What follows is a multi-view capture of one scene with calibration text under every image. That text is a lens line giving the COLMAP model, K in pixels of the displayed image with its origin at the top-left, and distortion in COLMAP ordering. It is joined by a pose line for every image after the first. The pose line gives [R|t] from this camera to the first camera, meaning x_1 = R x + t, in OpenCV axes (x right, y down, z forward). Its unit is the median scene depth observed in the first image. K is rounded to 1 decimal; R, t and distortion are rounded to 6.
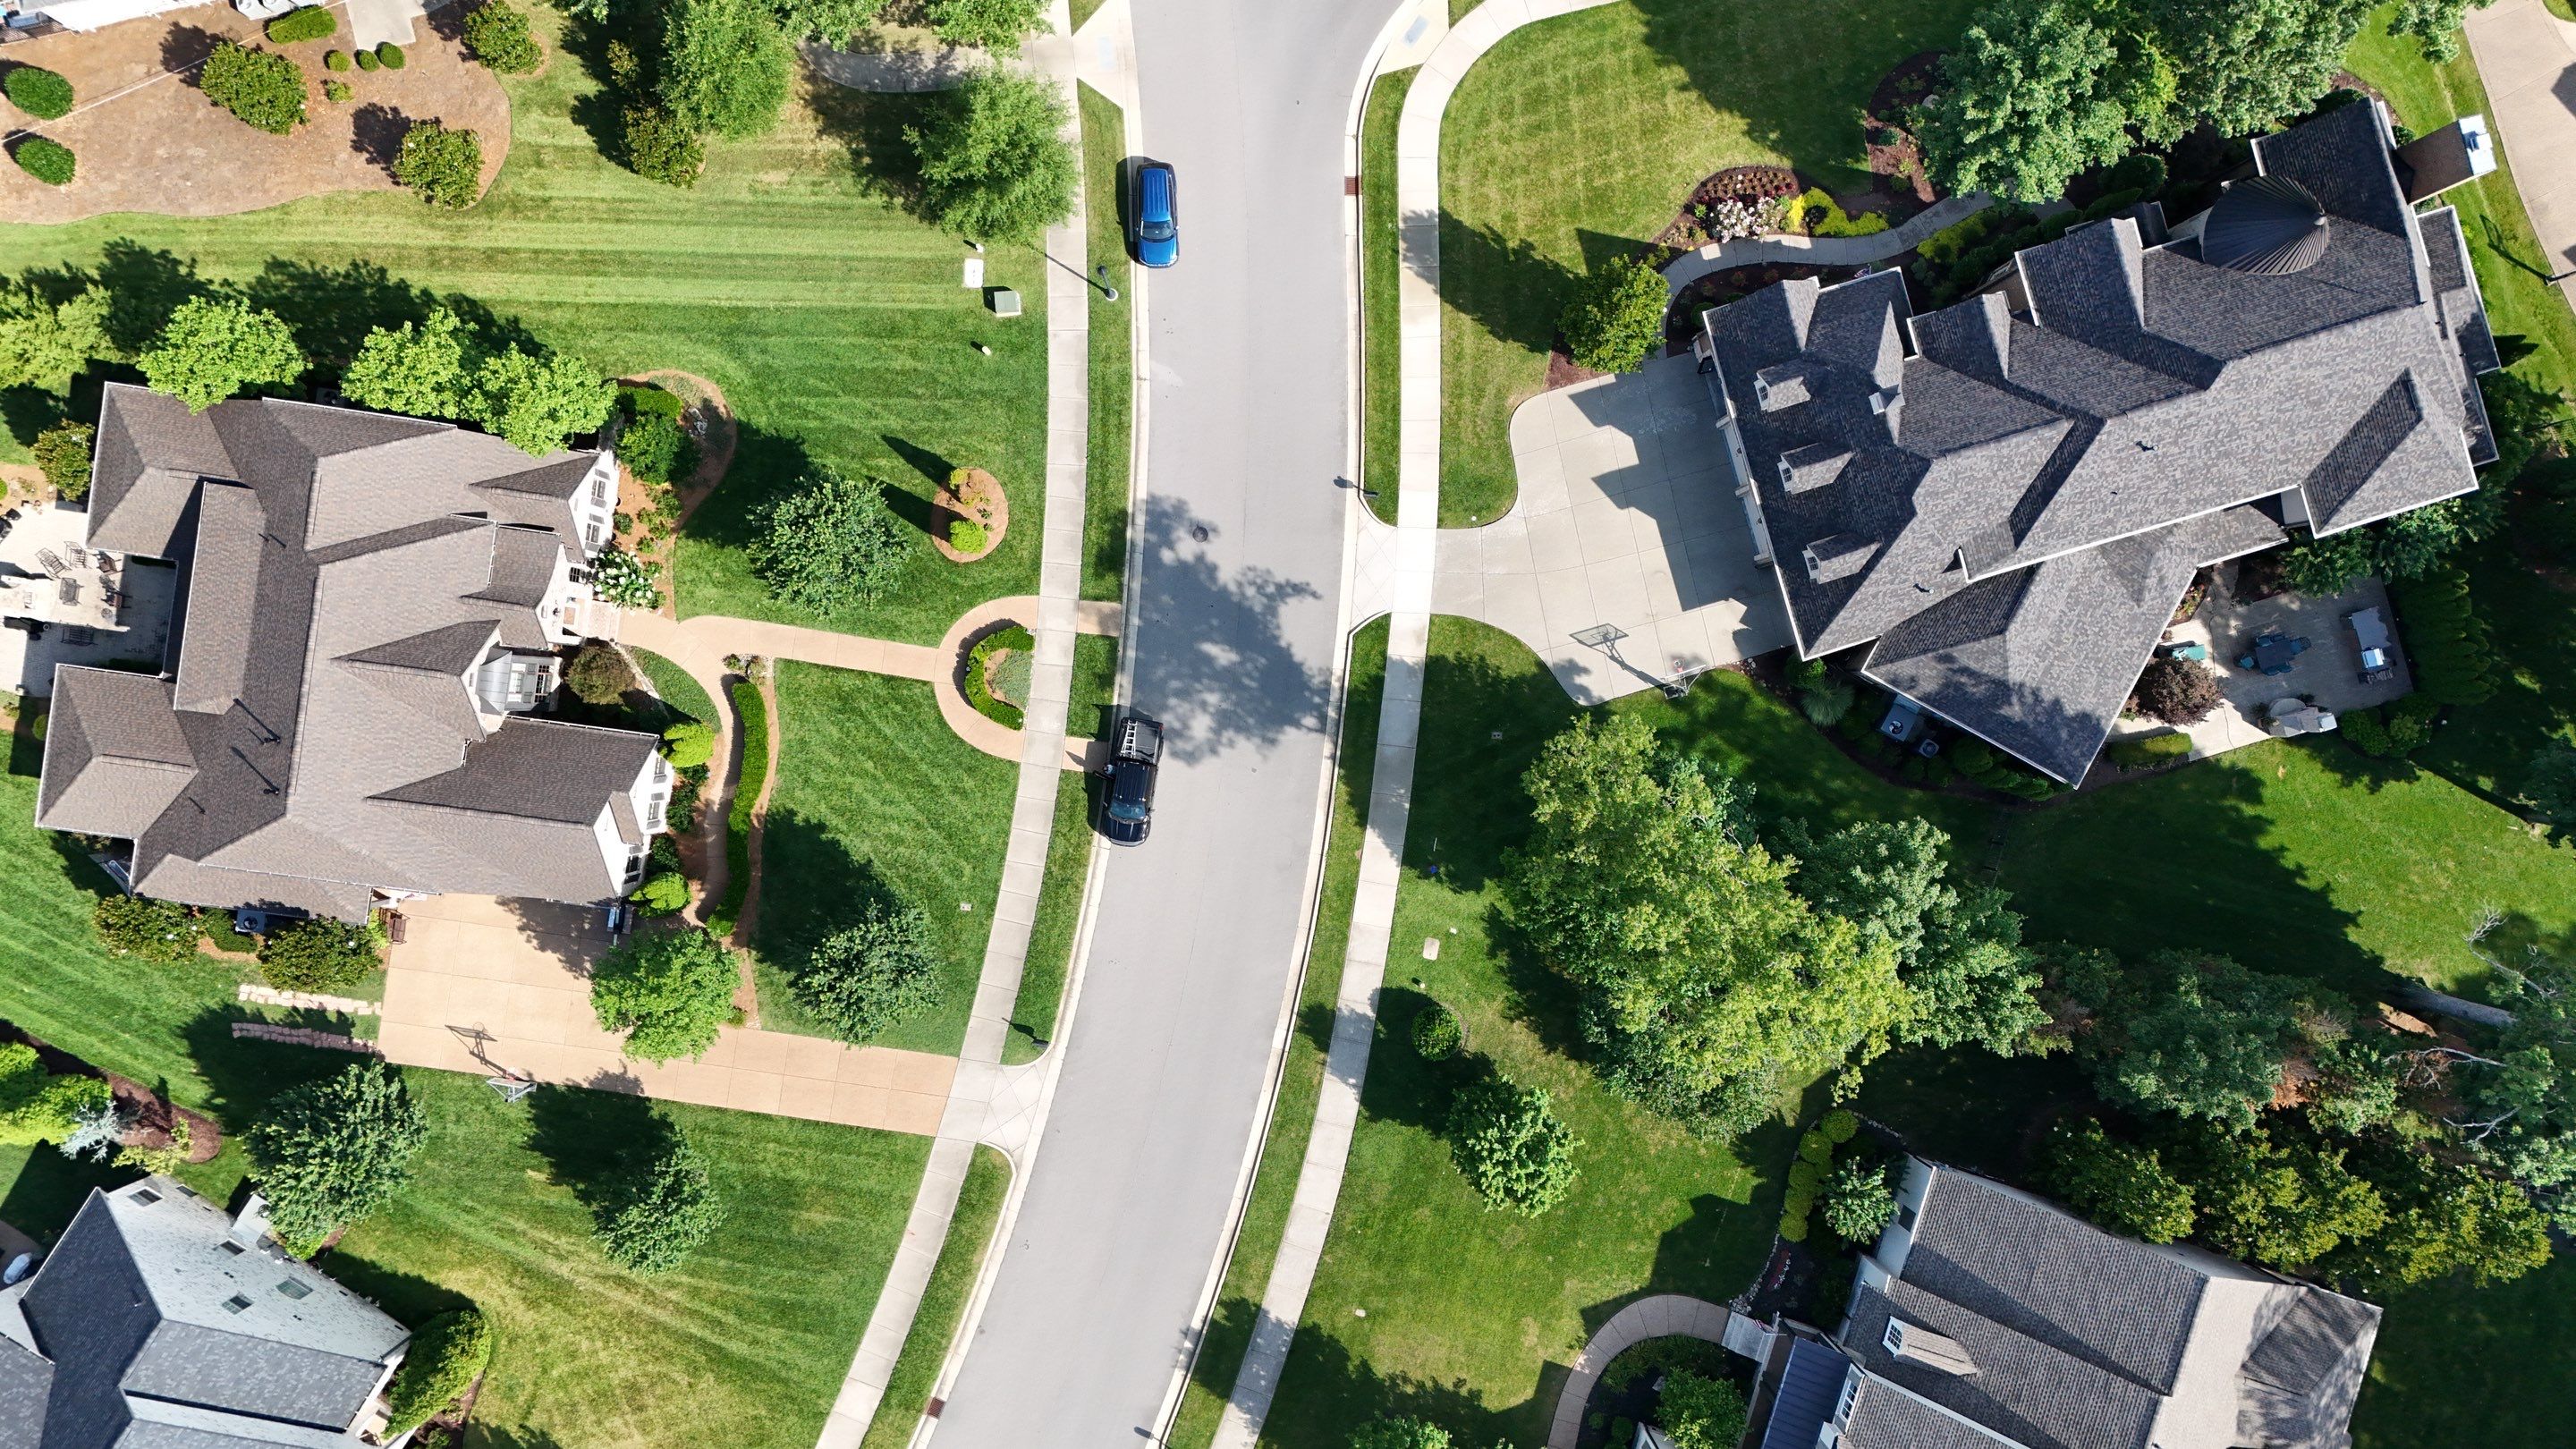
lens RADIAL K [[1871.2, 0, 1290.8], [0, 1871.2, 718.0], [0, 0, 1]] dist [0.073420, -0.061669]
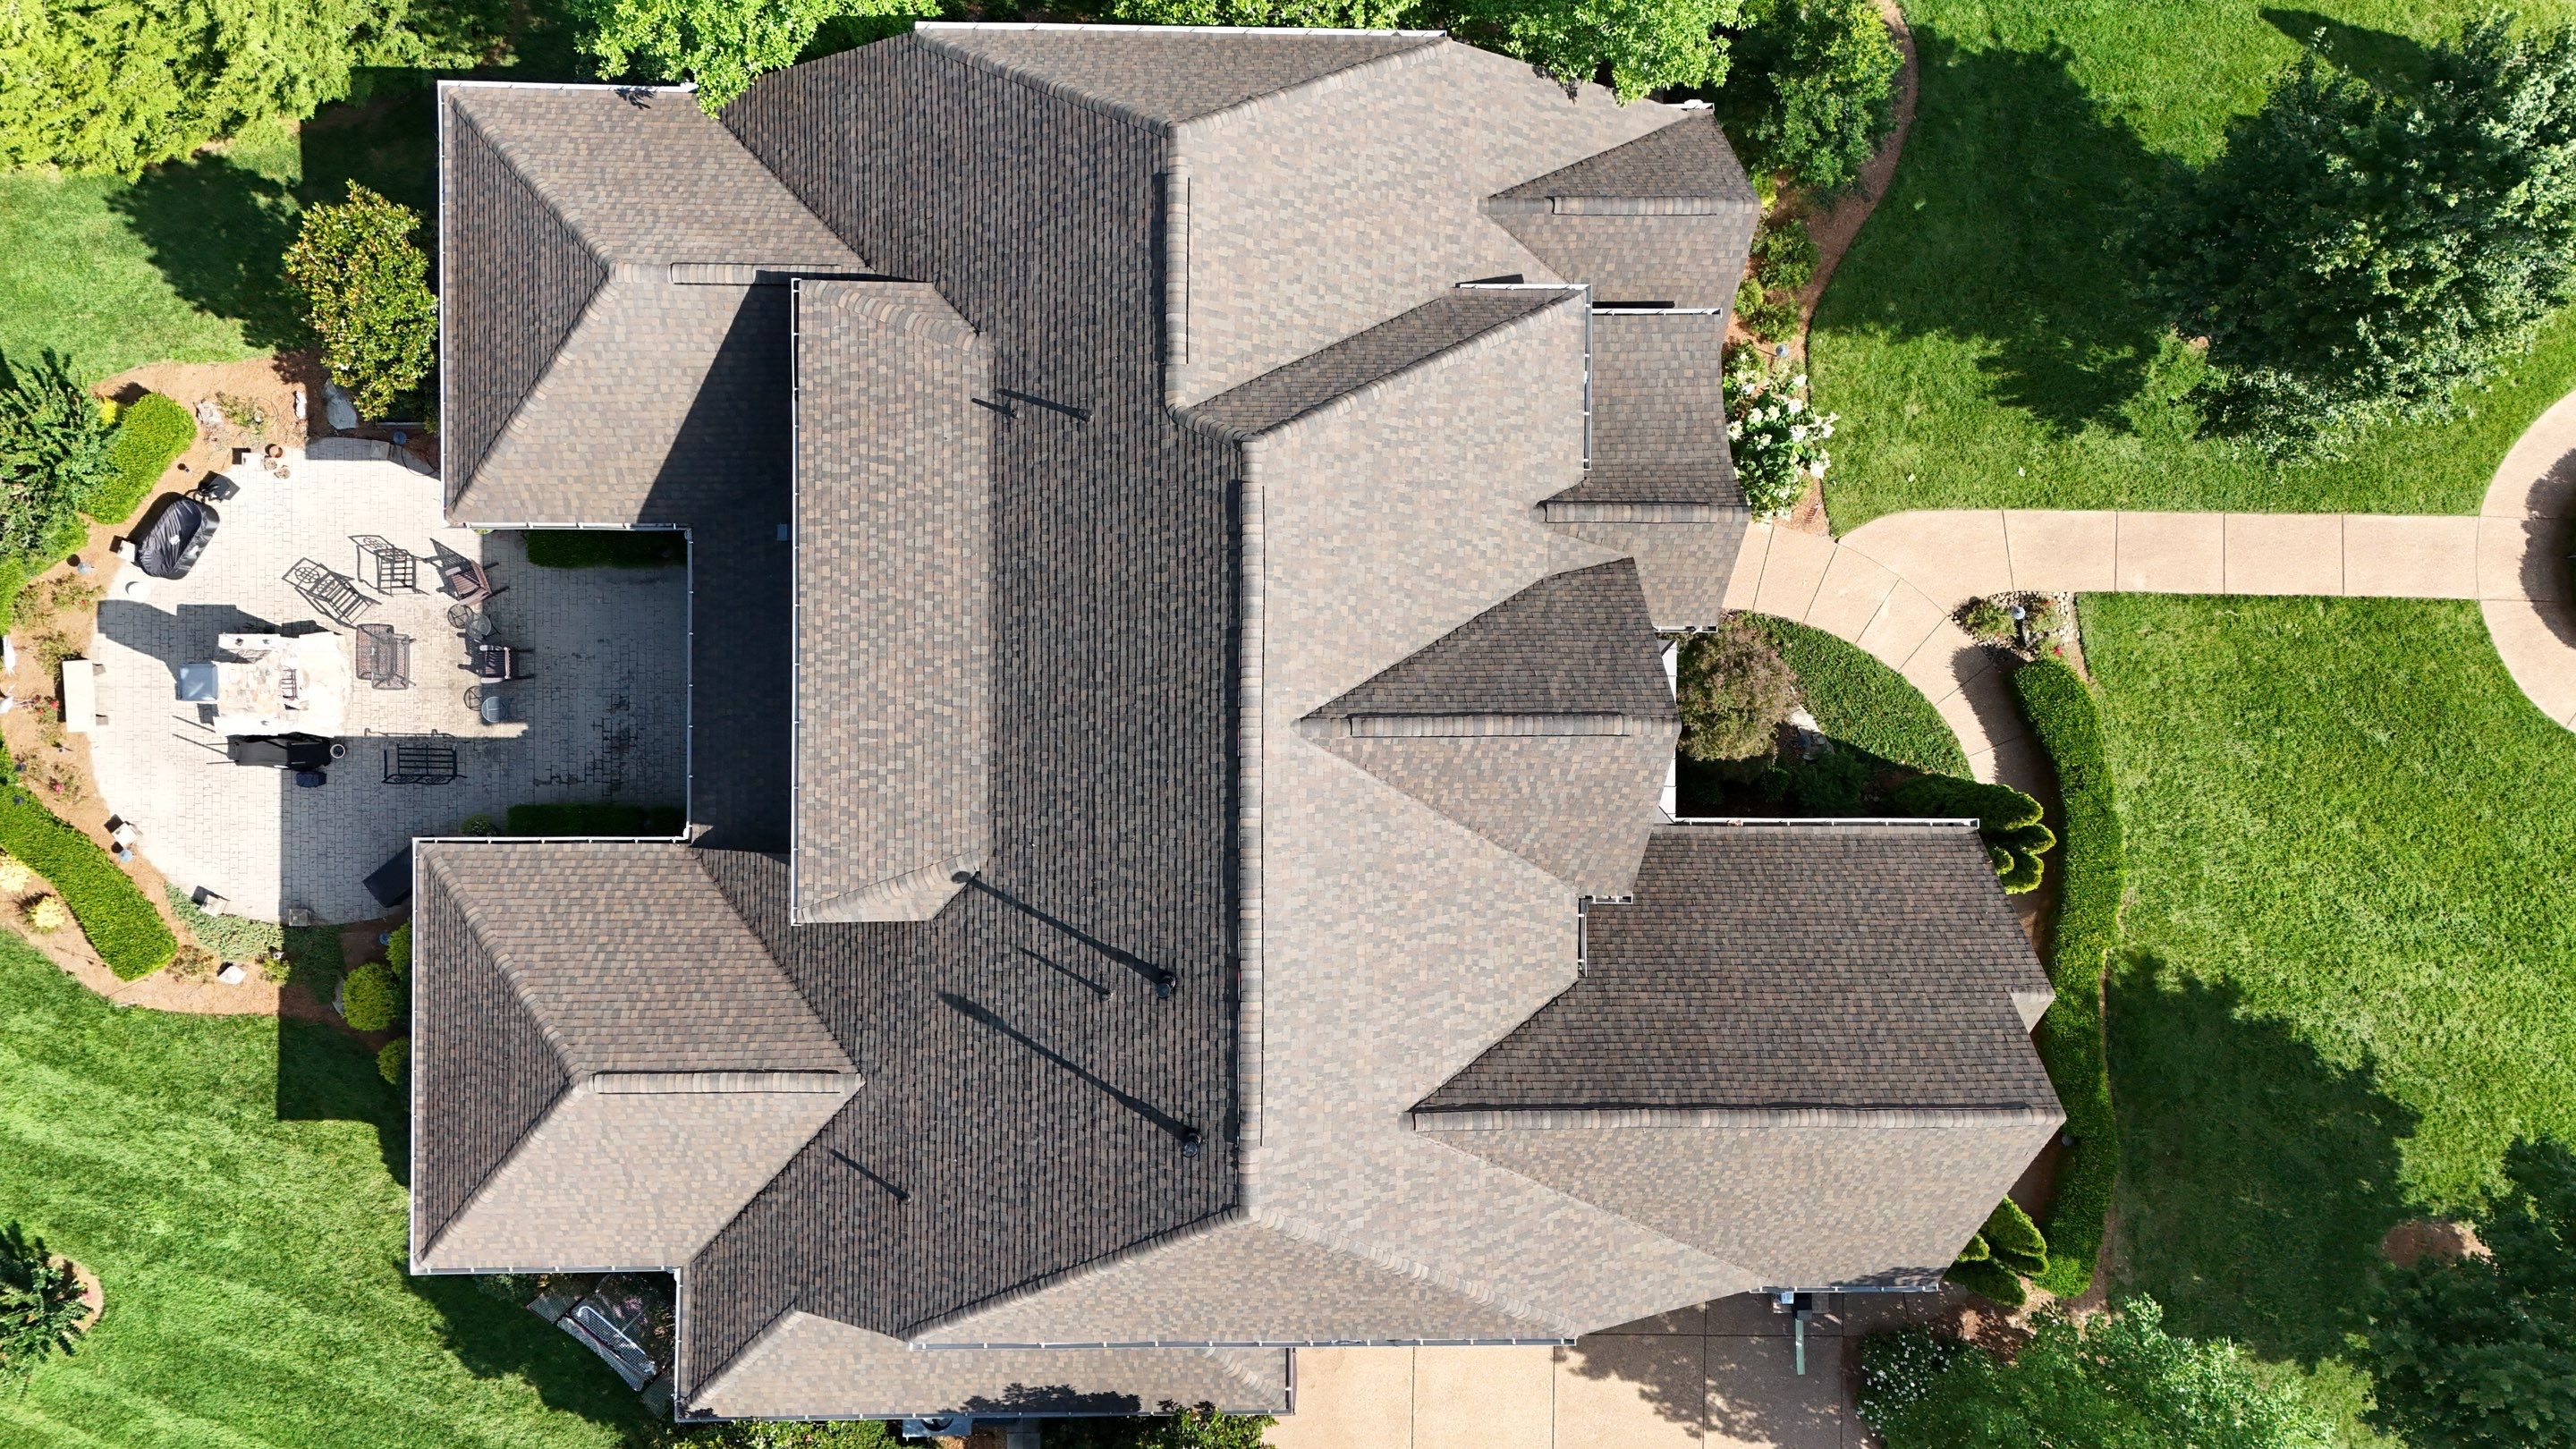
lens RADIAL K [[1871.2, 0, 1277.4], [0, 1871.2, 714.7], [0, 0, 1]] dist [0.073420, -0.061669]
pose [[0.991384, -0.130923, -0.004109, -0.450240], [0.130929, 0.991391, 0.001231, -0.029394], [0.003912, -0.001759, 0.999991, 0.596303]]
